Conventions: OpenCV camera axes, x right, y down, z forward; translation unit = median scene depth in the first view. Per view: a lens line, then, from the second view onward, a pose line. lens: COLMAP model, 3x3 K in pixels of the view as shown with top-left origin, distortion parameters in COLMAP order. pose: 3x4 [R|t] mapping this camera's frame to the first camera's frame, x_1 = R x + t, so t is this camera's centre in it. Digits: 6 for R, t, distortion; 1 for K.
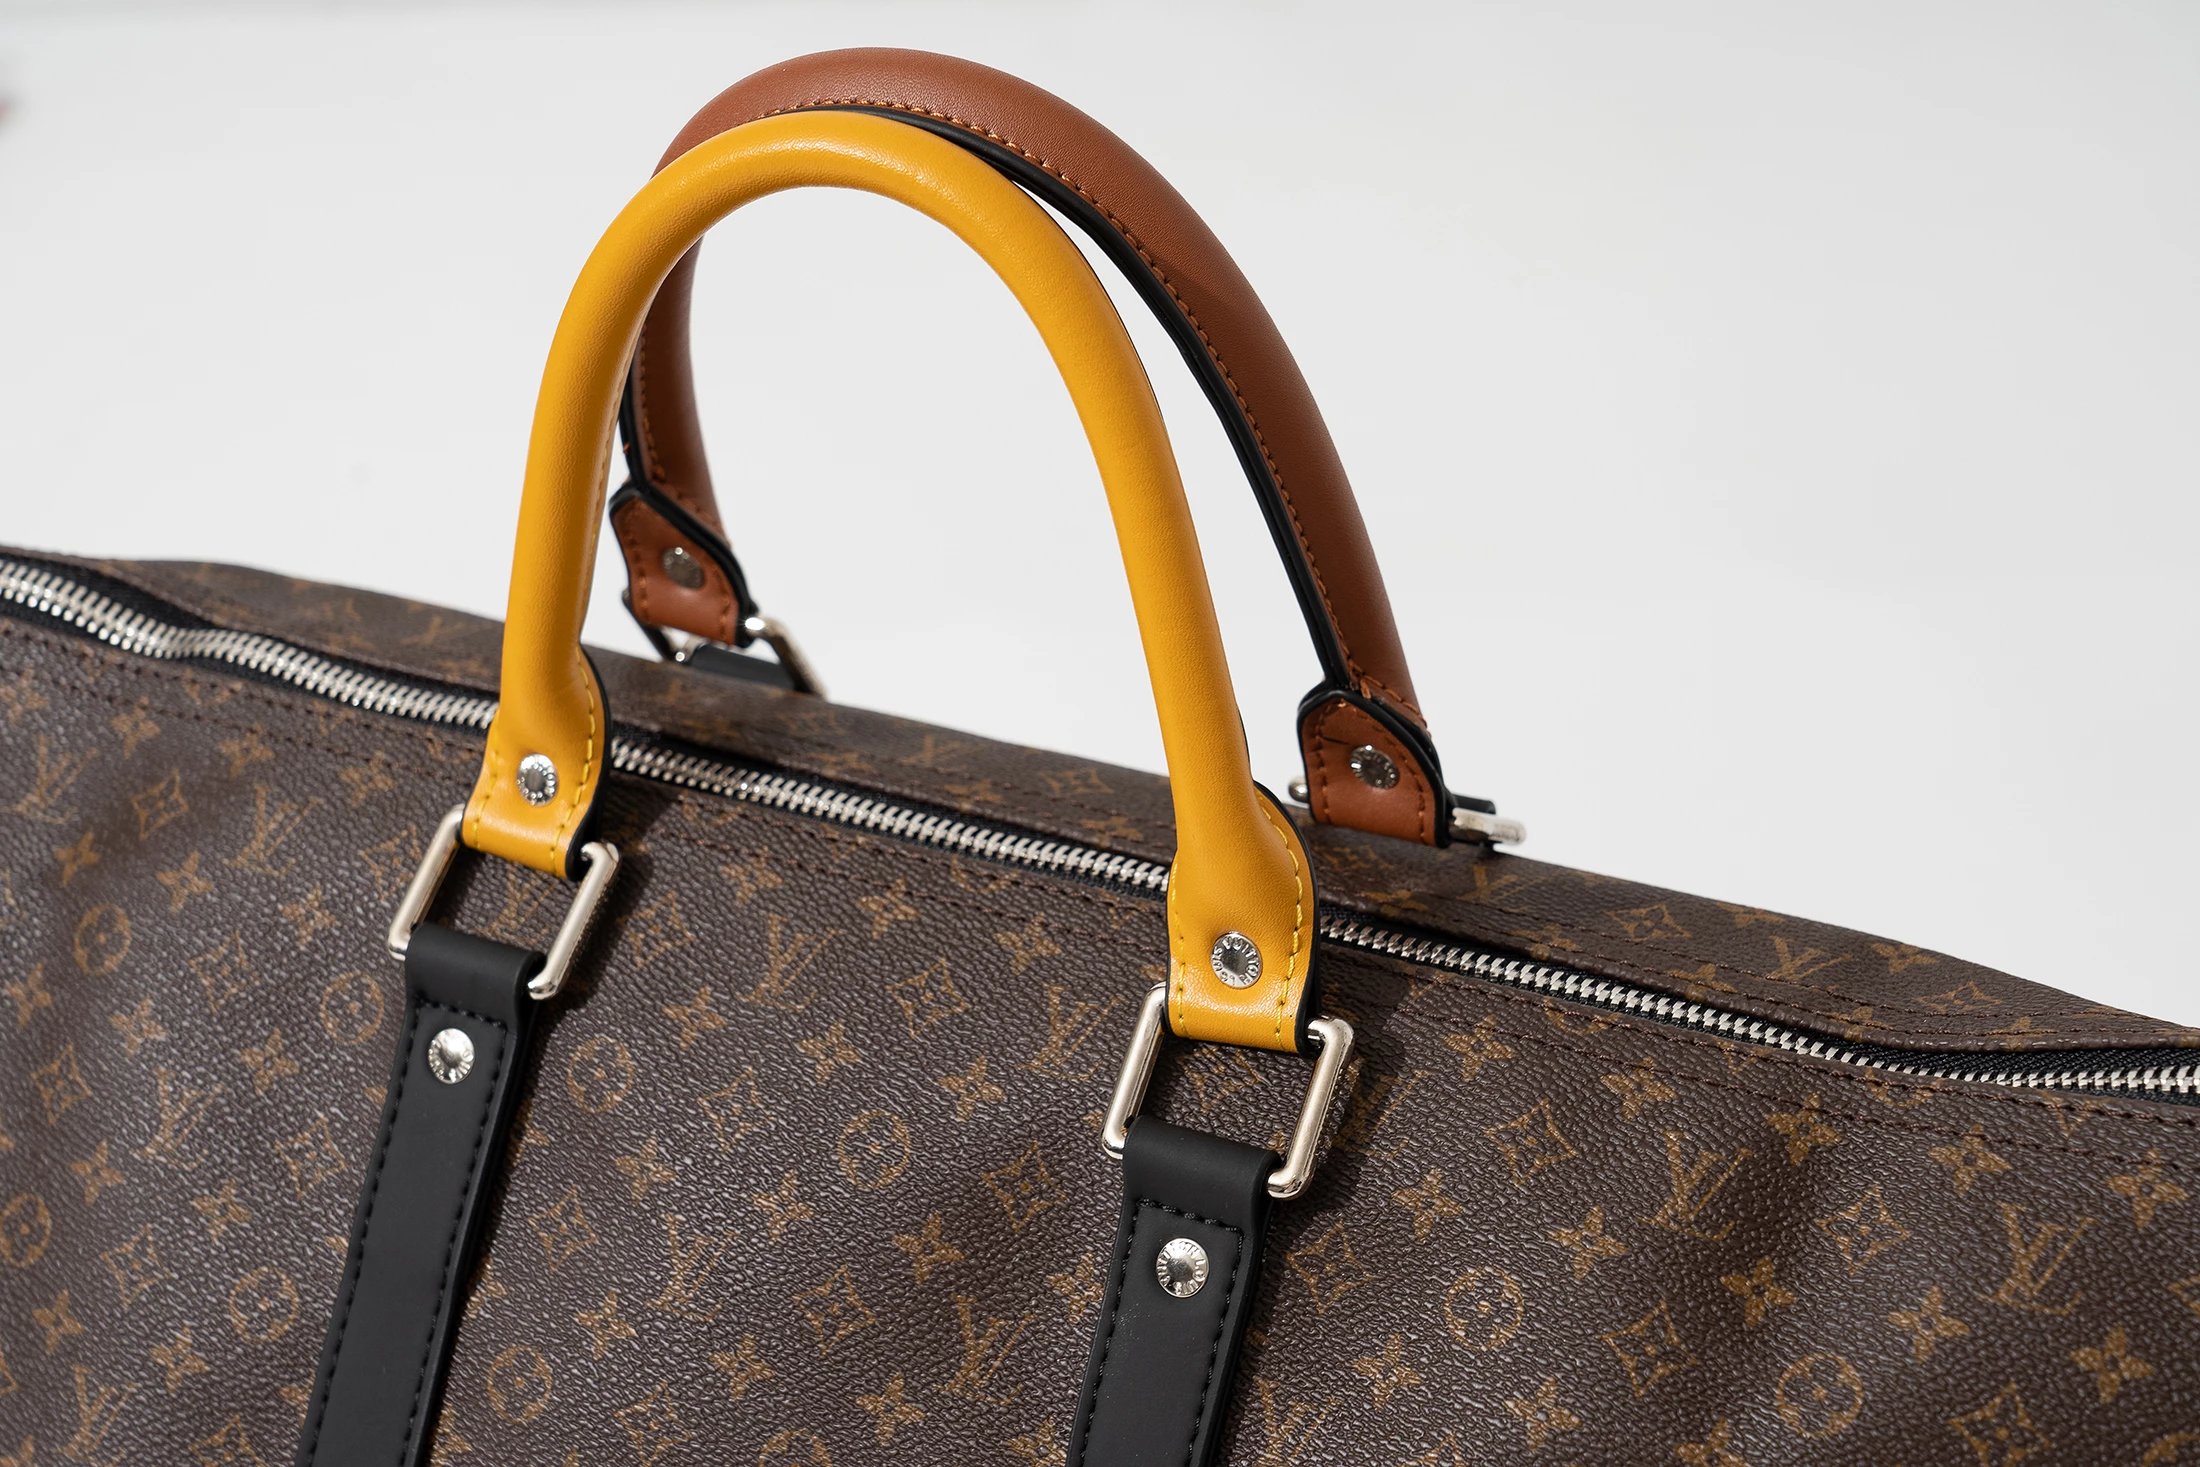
lens RADIAL K [[3817.9, 0, 1104.0], [0, 3817.9, 733.7], [0, 0, 1]] dist [0.009872, 0.000000]
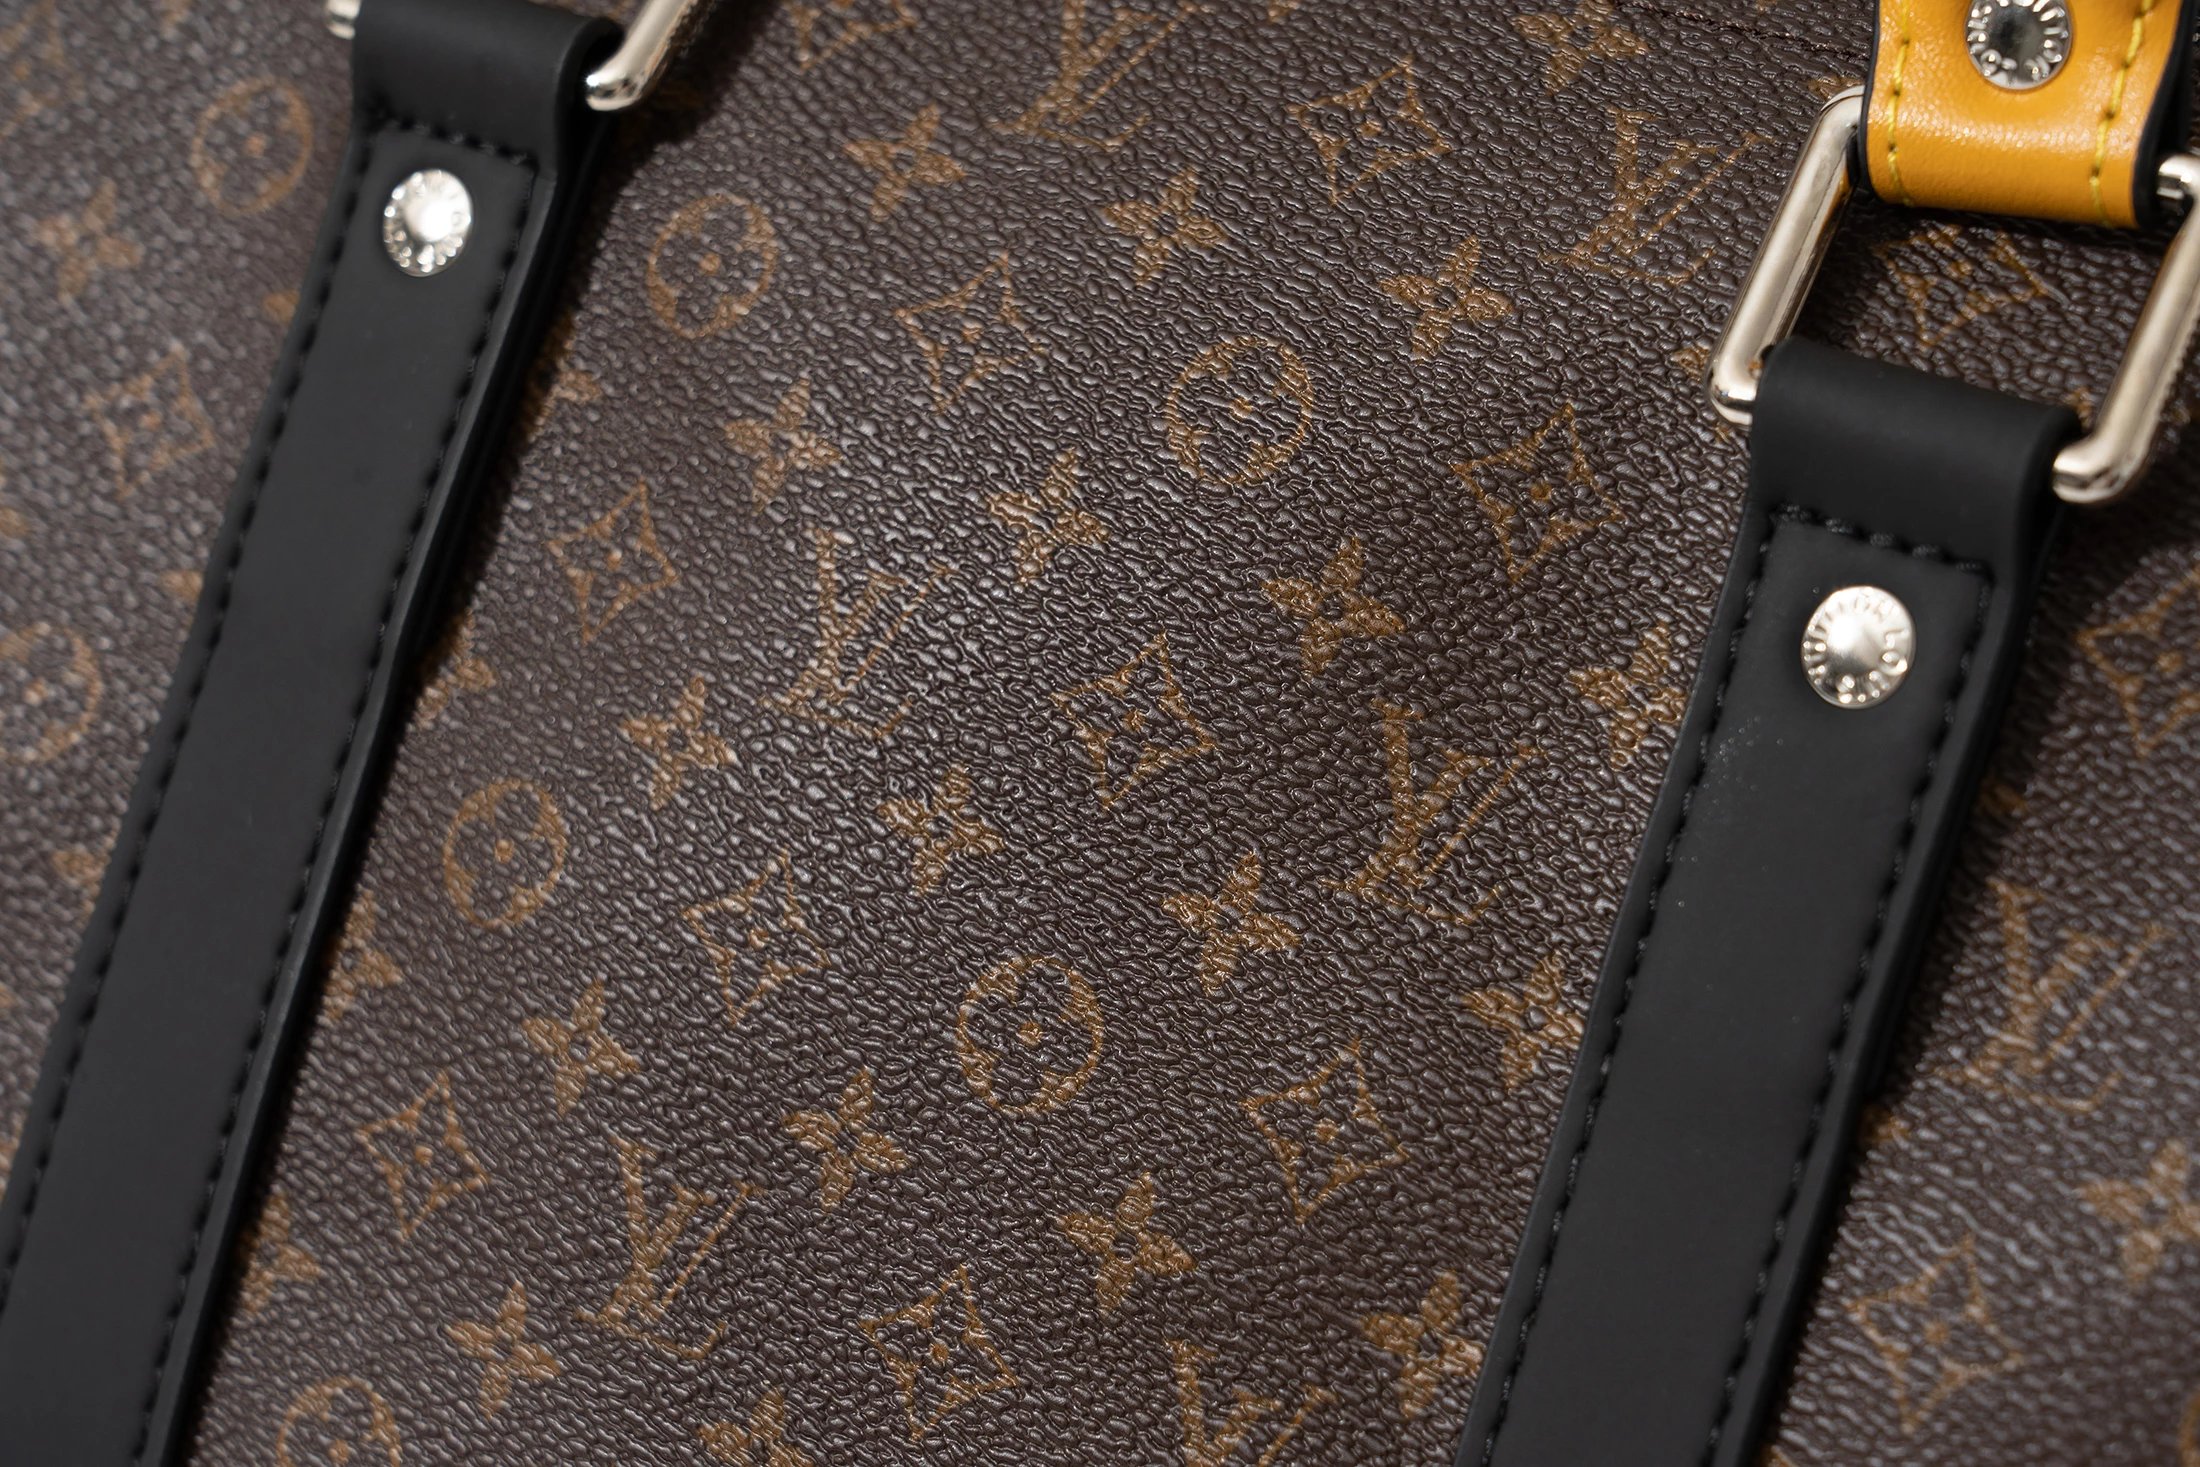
lens RADIAL K [[5567.1, 0, 1096.6], [0, 5567.1, 732.2], [0, 0, 1]] dist [-0.000394, 0.000000]
pose [[0.993176, 0.080264, -0.084613, -0.013920], [-0.080522, 0.996753, 0.000372, 0.150270], [0.084368, 0.006444, 0.996414, 0.275232]]
